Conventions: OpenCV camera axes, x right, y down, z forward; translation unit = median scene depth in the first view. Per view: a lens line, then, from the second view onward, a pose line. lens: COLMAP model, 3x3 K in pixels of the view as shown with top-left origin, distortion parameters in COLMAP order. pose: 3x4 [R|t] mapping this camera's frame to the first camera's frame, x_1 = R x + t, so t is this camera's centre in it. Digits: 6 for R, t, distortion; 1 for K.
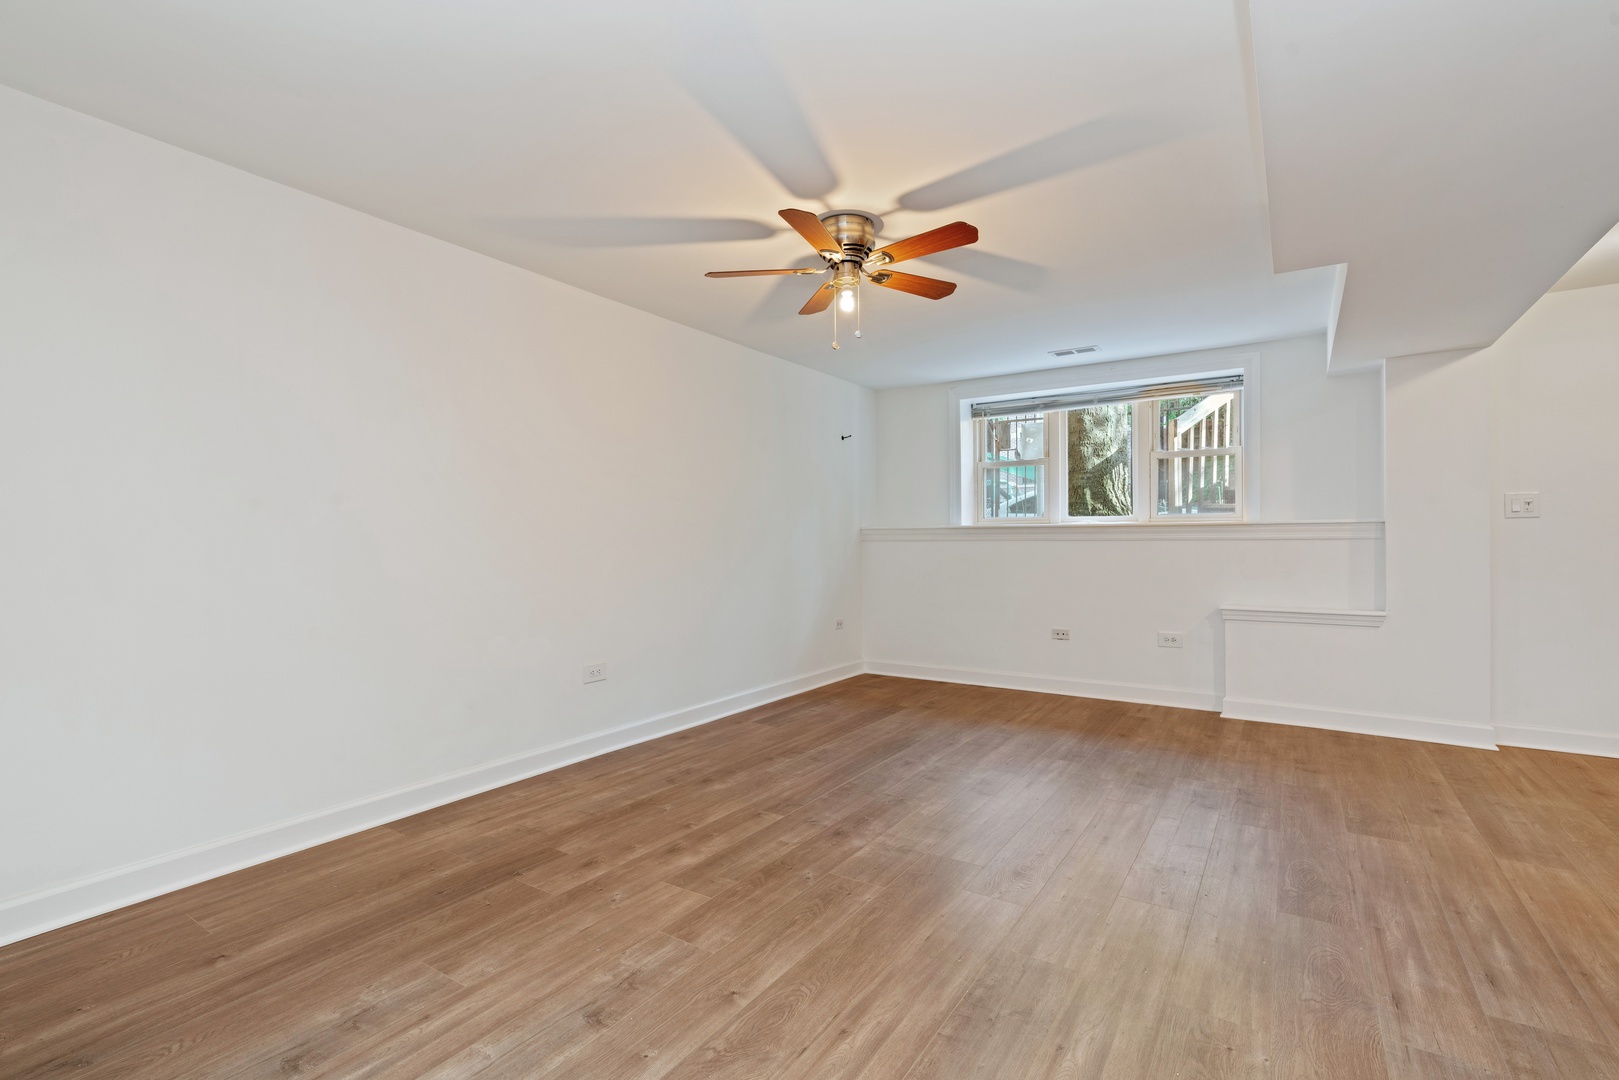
lens RADIAL K [[731.6, 0, 795.5], [0, 731.6, 548.7], [0, 0, 1]] dist [-0.011052, 0.003681]
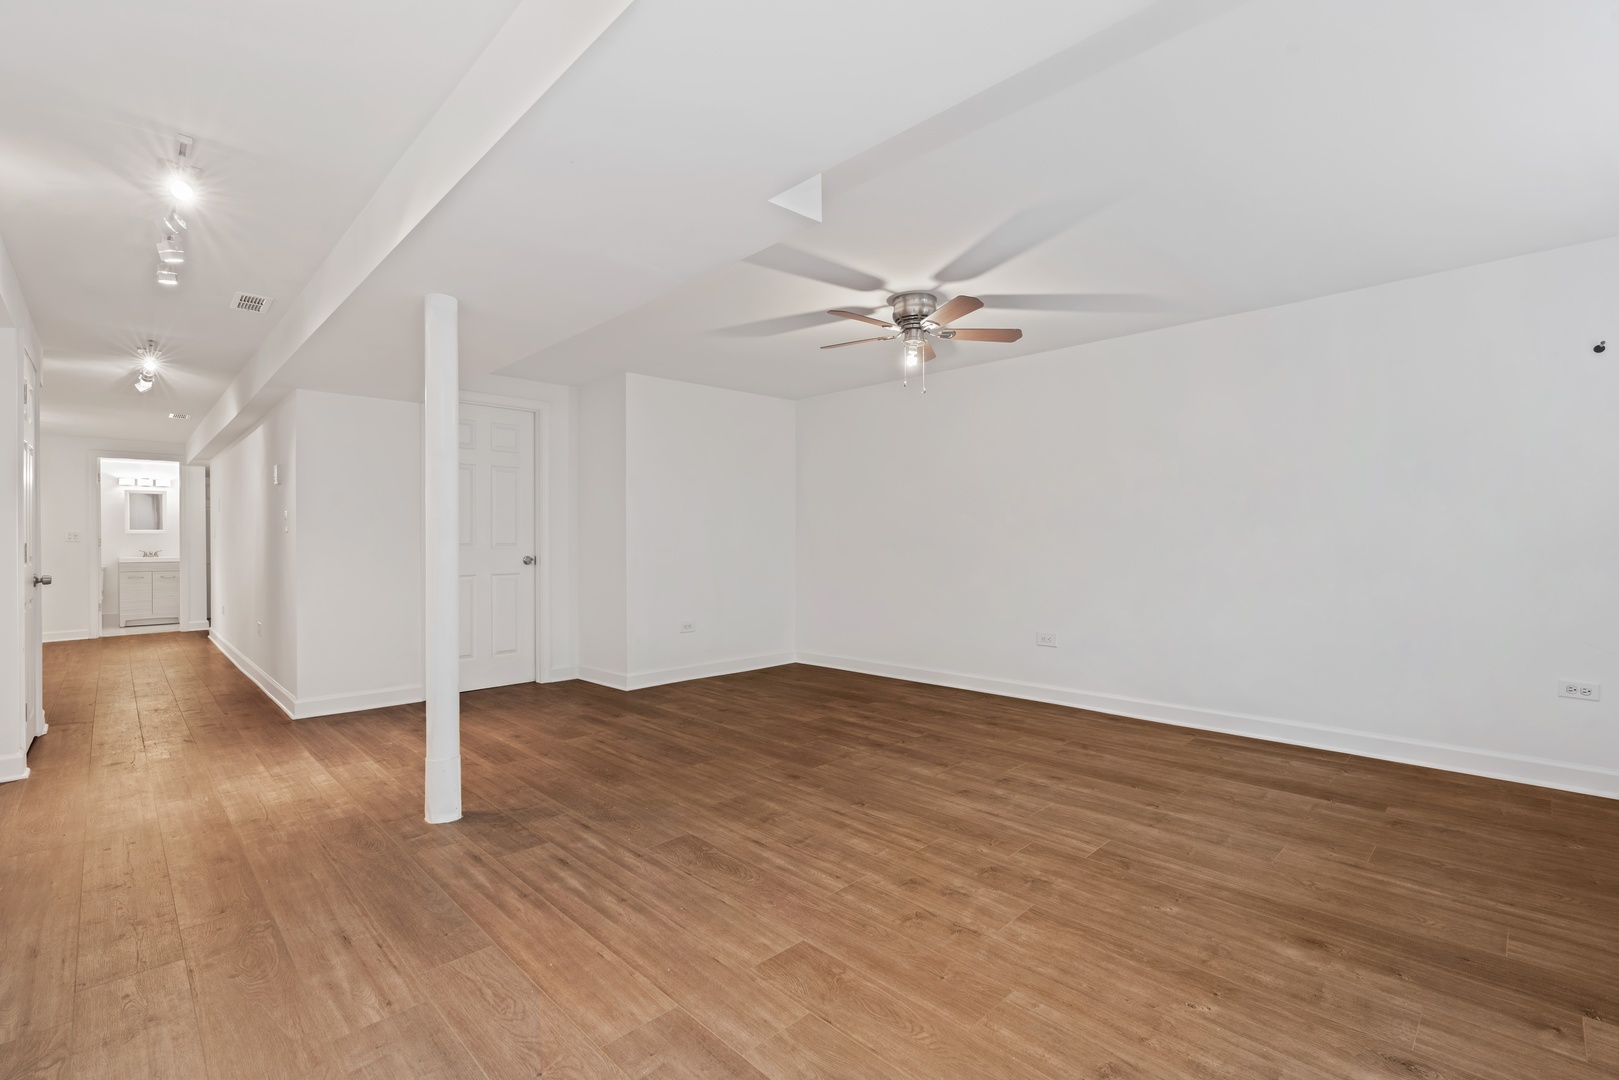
lens RADIAL K [[731.6, 0, 811.1], [0, 731.6, 539.7], [0, 0, 1]] dist [-0.011052, 0.003681]
pose [[-0.195114, 0.007727, -0.980750, 1.462365], [-0.004195, 0.999953, 0.008713, -0.020249], [0.980772, 0.005814, -0.195072, 1.138371]]
